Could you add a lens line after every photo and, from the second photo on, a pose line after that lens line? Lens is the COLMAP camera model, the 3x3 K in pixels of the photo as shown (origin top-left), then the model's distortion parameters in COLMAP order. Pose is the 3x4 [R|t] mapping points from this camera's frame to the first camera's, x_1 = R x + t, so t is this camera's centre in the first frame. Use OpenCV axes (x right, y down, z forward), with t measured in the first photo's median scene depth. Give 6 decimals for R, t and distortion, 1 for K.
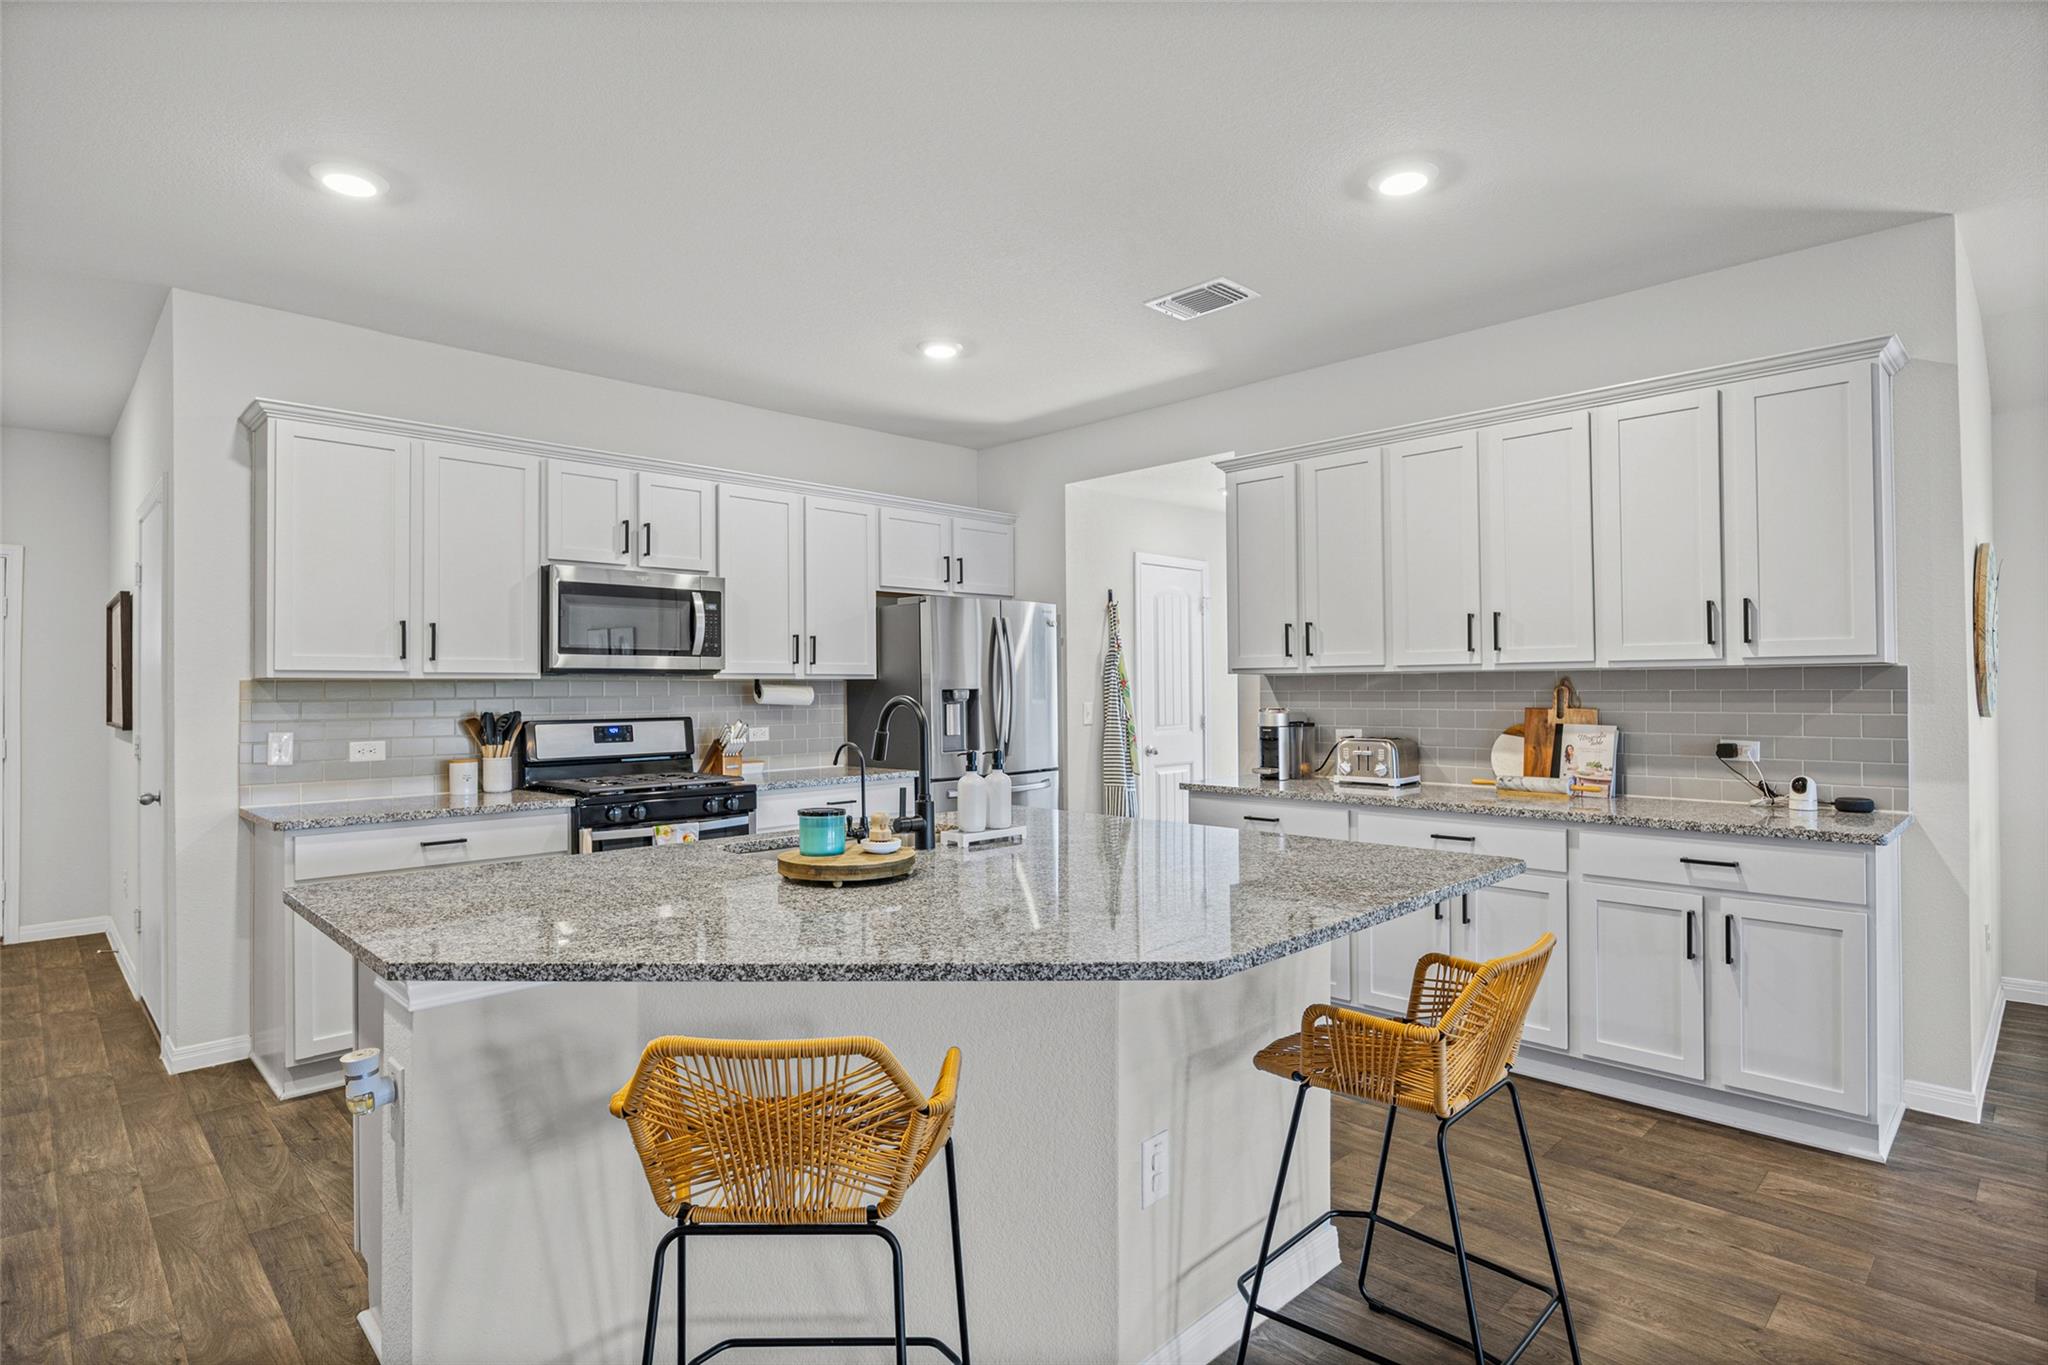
lens RADIAL K [[1041.8, 0, 1017.6], [0, 1041.8, 680.9], [0, 0, 1]] dist [-0.004094, -0.000537]
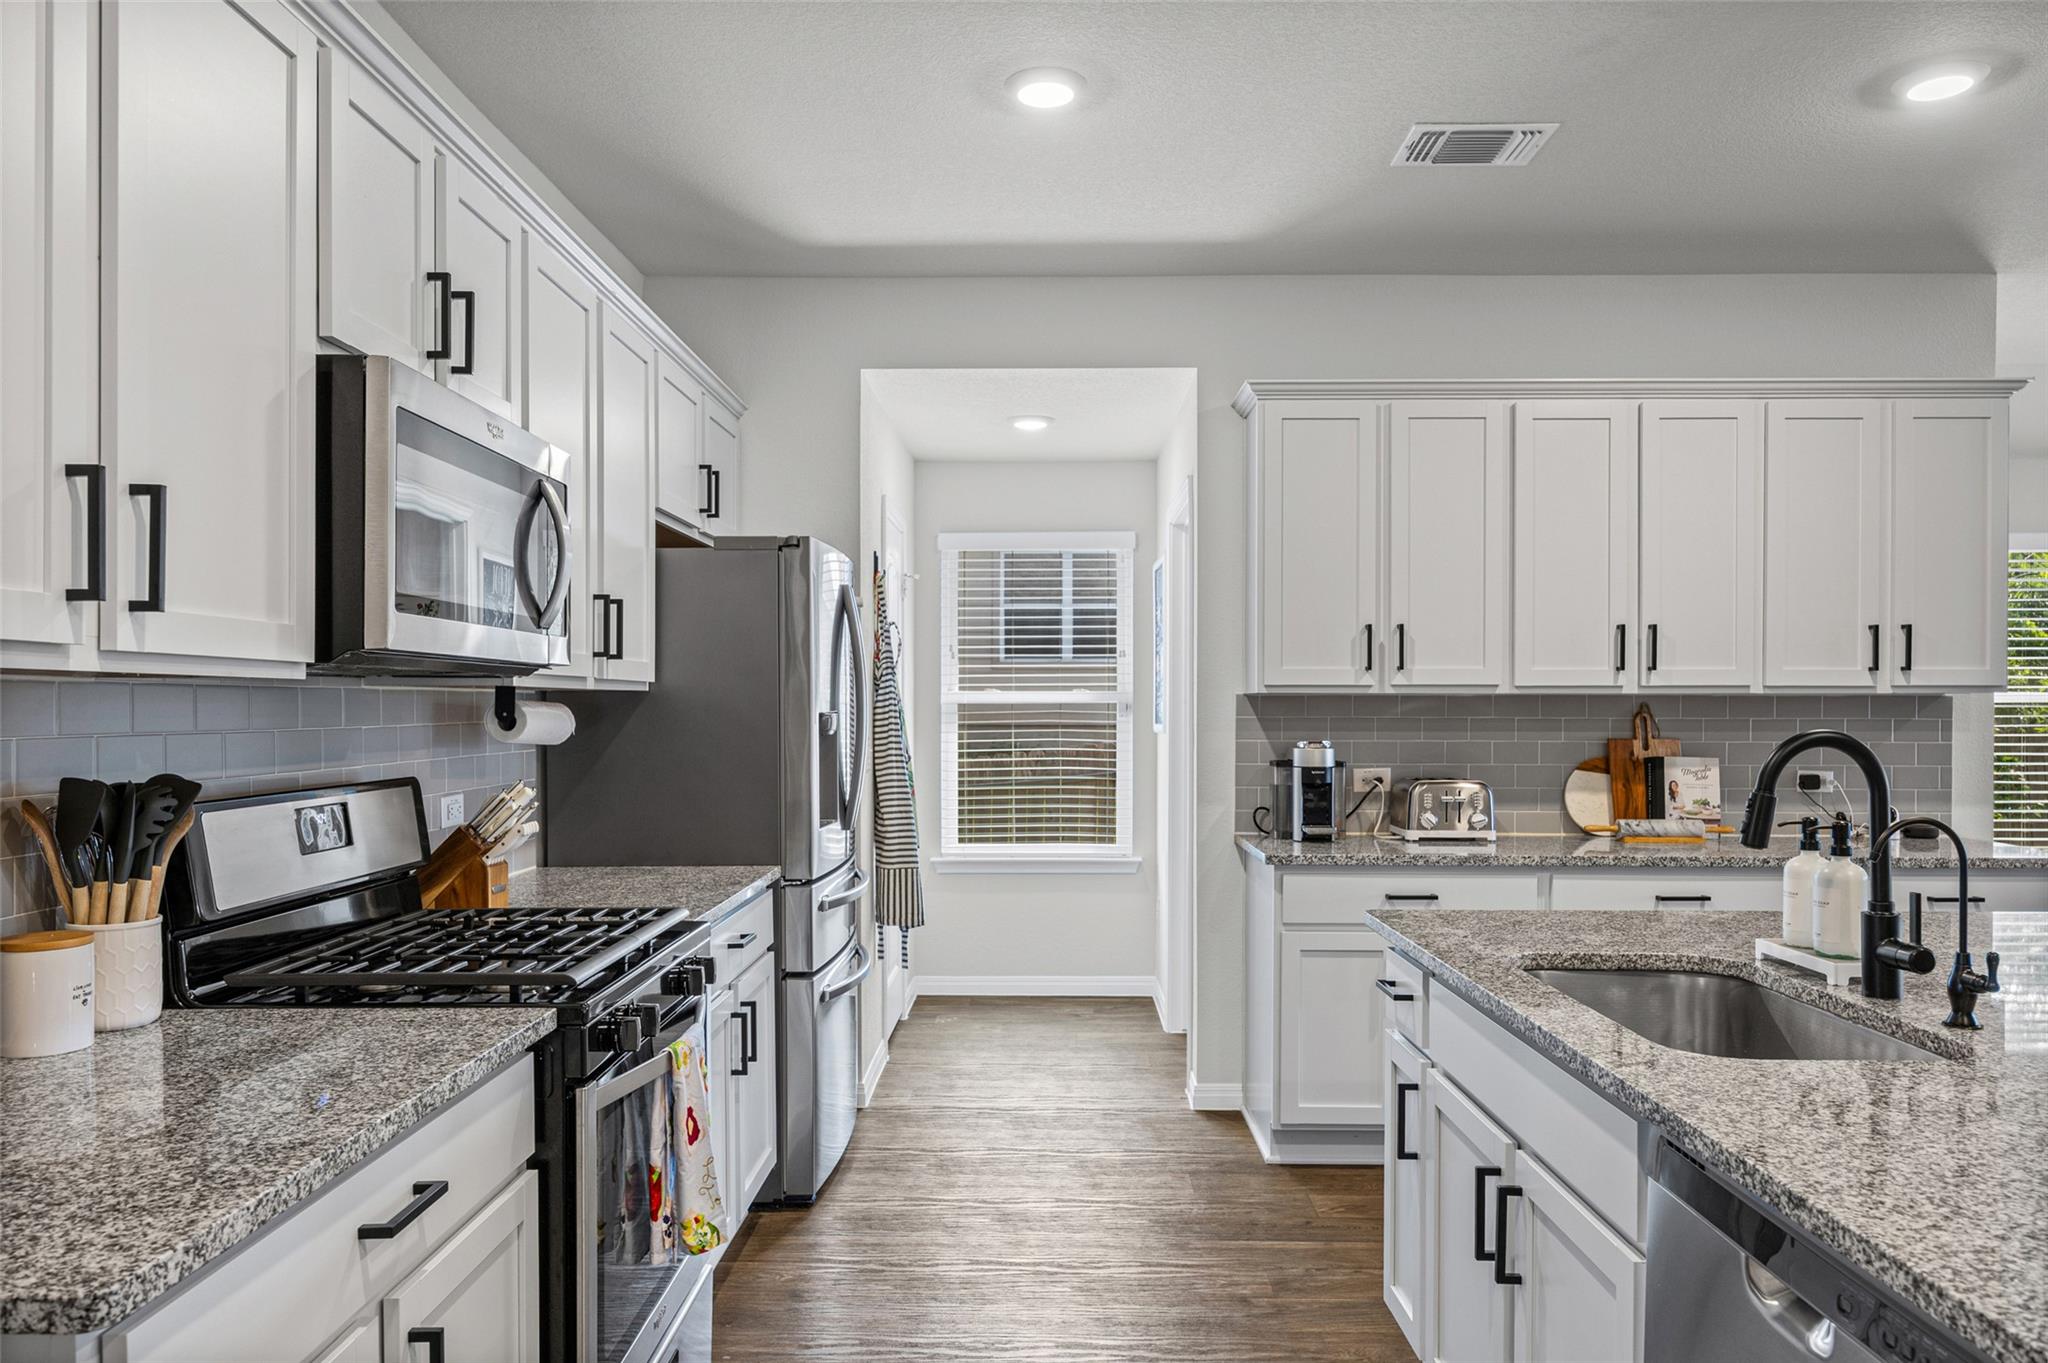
lens RADIAL K [[1372.8, 0, 1022.4], [0, 1372.8, 698.7], [0, 0, 1]] dist [-0.004259, -0.000440]
pose [[0.704648, 0.013555, 0.709427, -0.638482], [-0.012001, 0.999902, -0.007184, 0.006992], [-0.709455, -0.003451, 0.704742, 0.547281]]
